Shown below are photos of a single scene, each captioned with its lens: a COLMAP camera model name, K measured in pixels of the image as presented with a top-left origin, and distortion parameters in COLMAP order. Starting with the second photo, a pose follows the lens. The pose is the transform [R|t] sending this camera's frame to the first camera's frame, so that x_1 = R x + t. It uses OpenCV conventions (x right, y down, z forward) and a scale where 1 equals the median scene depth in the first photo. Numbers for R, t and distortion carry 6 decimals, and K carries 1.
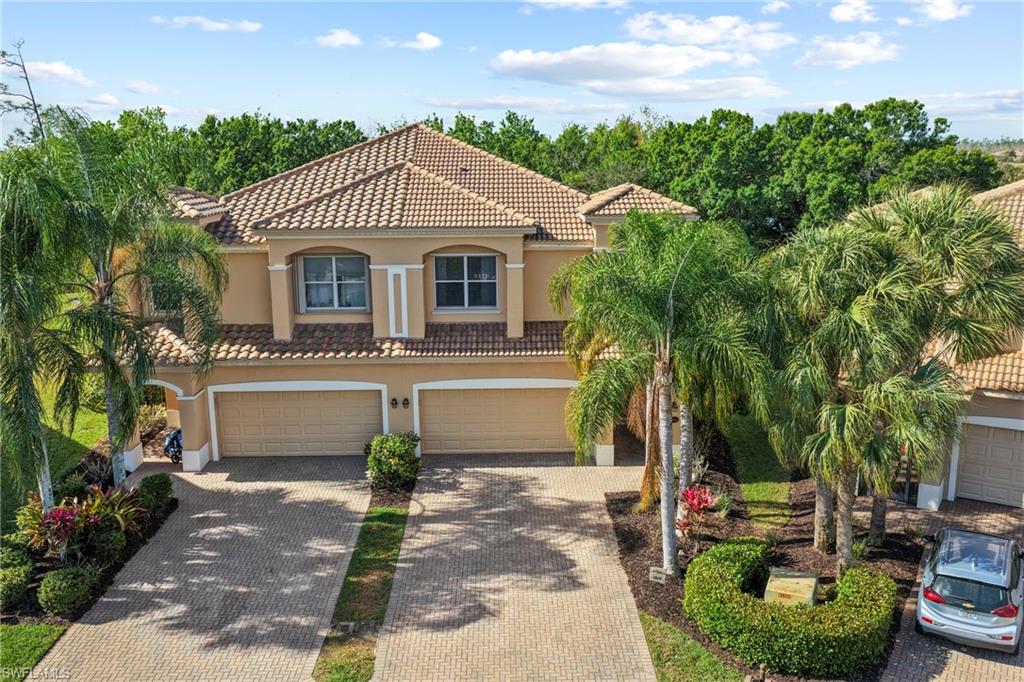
lens RADIAL K [[887.7, 0, 512.0], [0, 887.7, 341.0], [0, 0, 1]] dist [0.004877, 0.002299]
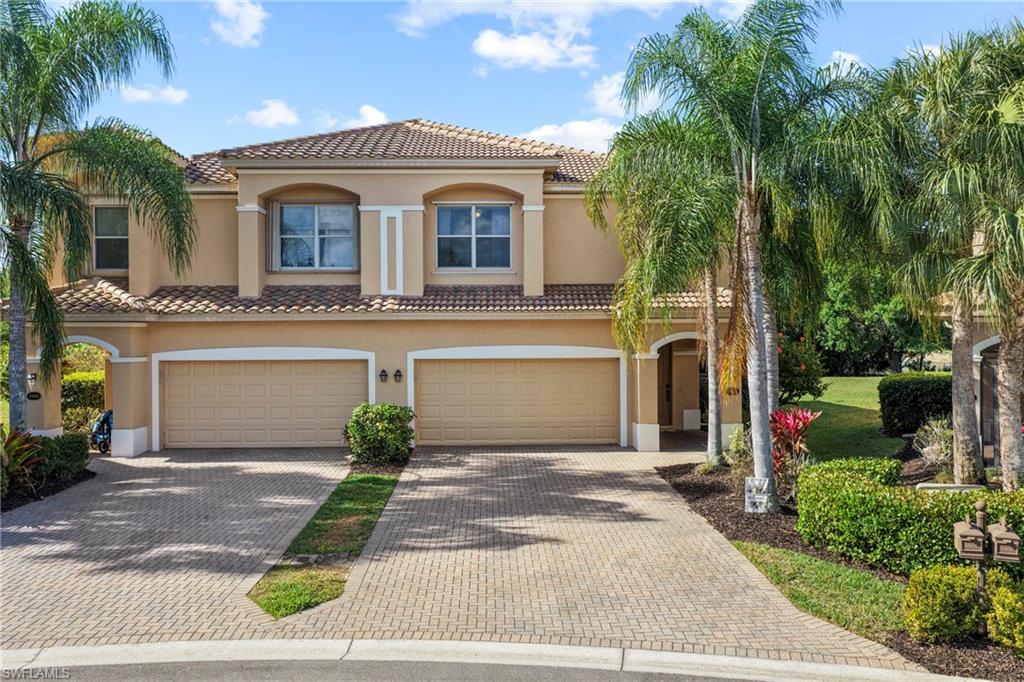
lens RADIAL K [[887.7, 0, 512.0], [0, 887.7, 341.0], [0, 0, 1]] dist [0.004877, 0.002299]
pose [[0.999938, 0.002040, 0.010924, -0.025411], [0.000278, 0.978097, -0.208149, 0.207633], [-0.011109, 0.208139, 0.978036, 0.206957]]
